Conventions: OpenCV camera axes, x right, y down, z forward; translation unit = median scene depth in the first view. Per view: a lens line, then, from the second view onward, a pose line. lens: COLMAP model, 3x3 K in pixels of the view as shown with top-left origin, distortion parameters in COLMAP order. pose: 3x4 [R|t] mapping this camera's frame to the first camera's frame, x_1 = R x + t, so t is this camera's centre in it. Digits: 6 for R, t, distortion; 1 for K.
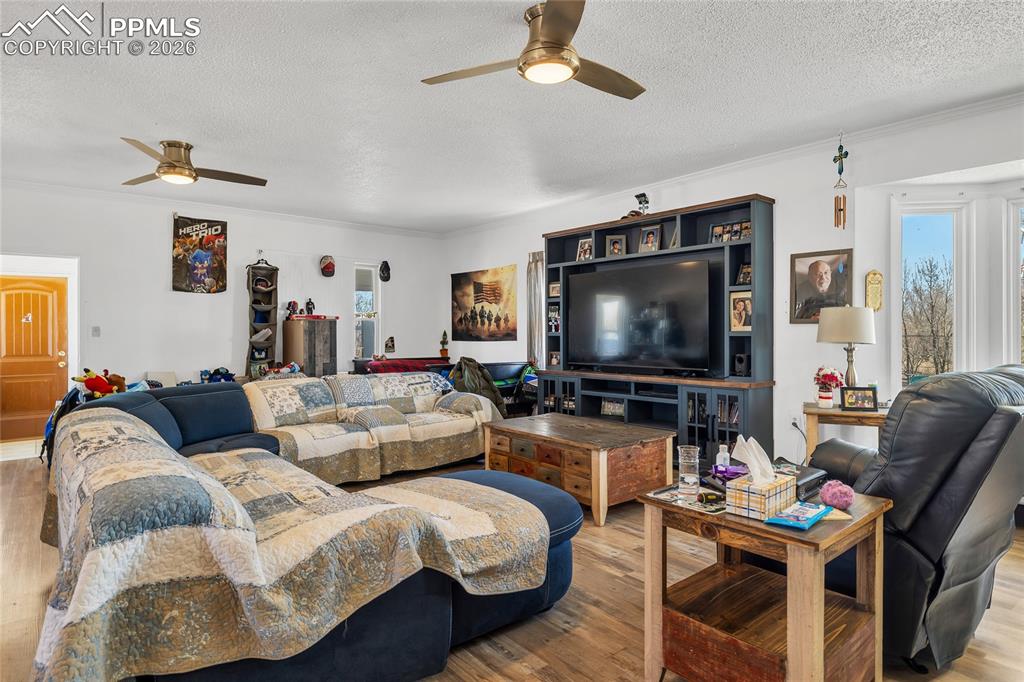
lens RADIAL K [[602.1, 0, 515.1], [0, 602.1, 334.3], [0, 0, 1]] dist [-0.001707, 0.000175]
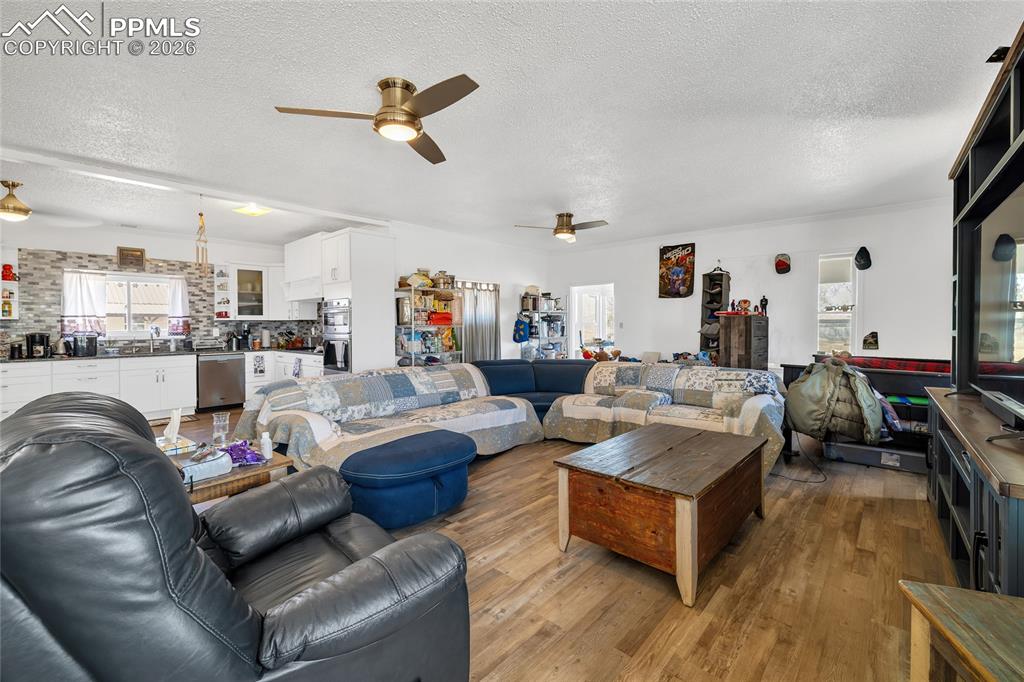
lens RADIAL K [[435.9, 0, 508.9], [0, 435.9, 335.4], [0, 0, 1]] dist [0.000360, 0.000318]
pose [[0.151593, 0.029189, -0.988012, 0.436799], [-0.001259, 0.999569, 0.029337, -0.011342], [0.988442, -0.003203, 0.151565, 0.472453]]
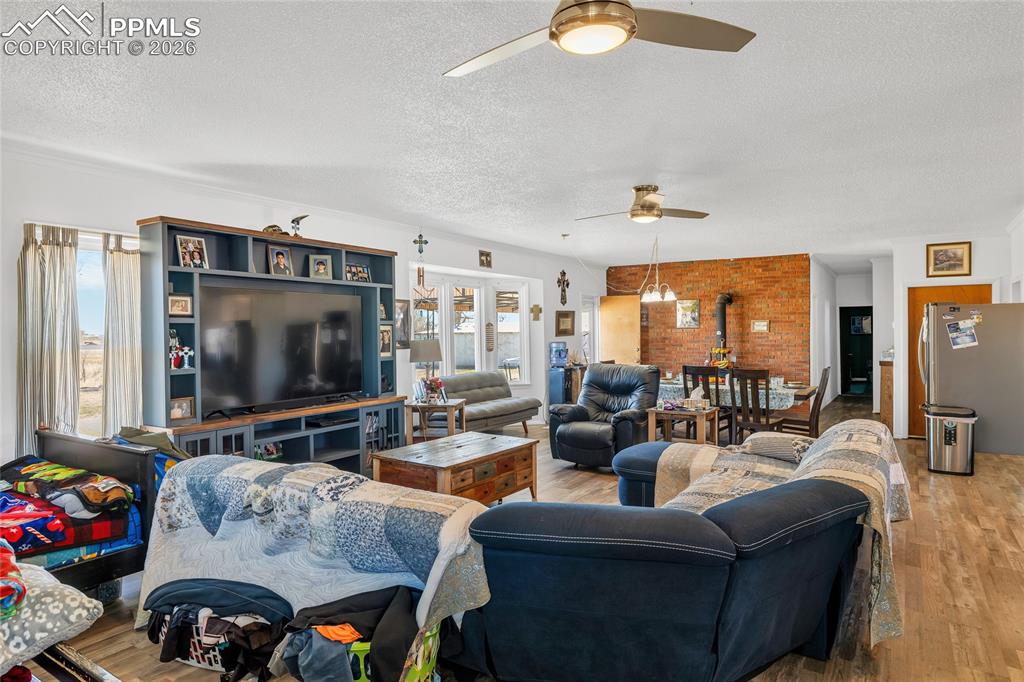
lens RADIAL K [[602.1, 0, 515.1], [0, 602.1, 334.3], [0, 0, 1]] dist [-0.001707, 0.000175]
pose [[-0.305681, 0.004936, 0.952121, -0.676321], [0.015197, 0.999884, -0.000305, -0.035101], [-0.952013, 0.014377, -0.305721, 0.841429]]
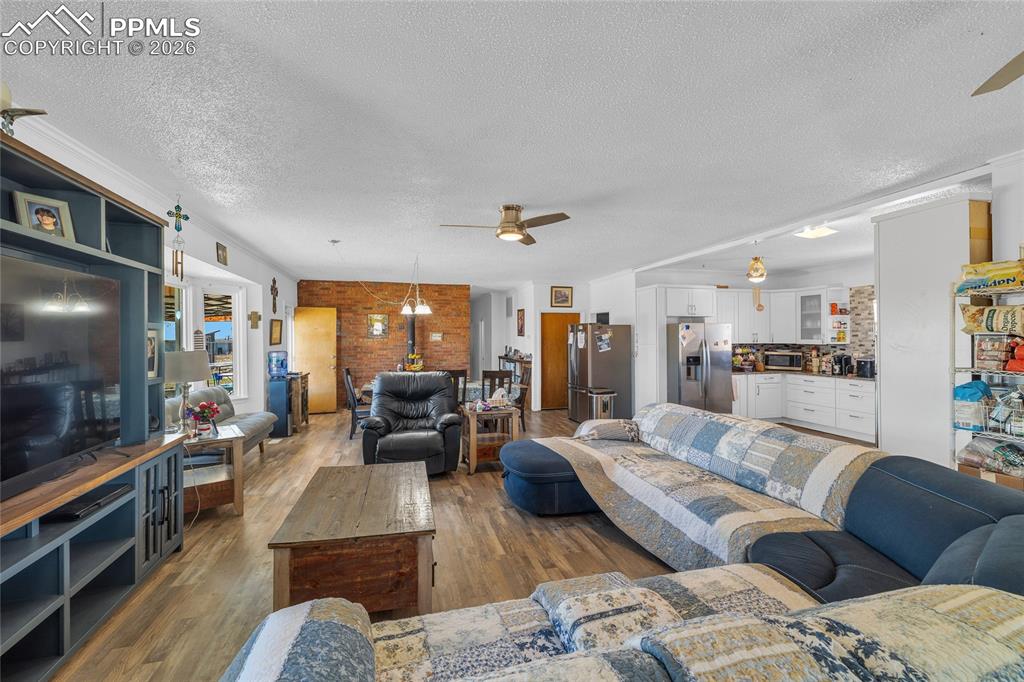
lens RADIAL K [[435.9, 0, 508.9], [0, 435.9, 335.4], [0, 0, 1]] dist [0.000360, 0.000318]
pose [[-0.908696, 0.012933, 0.417257, -0.230943], [0.011393, 0.999916, -0.006182, -0.040295], [-0.417302, -0.000864, -0.908767, 0.999124]]
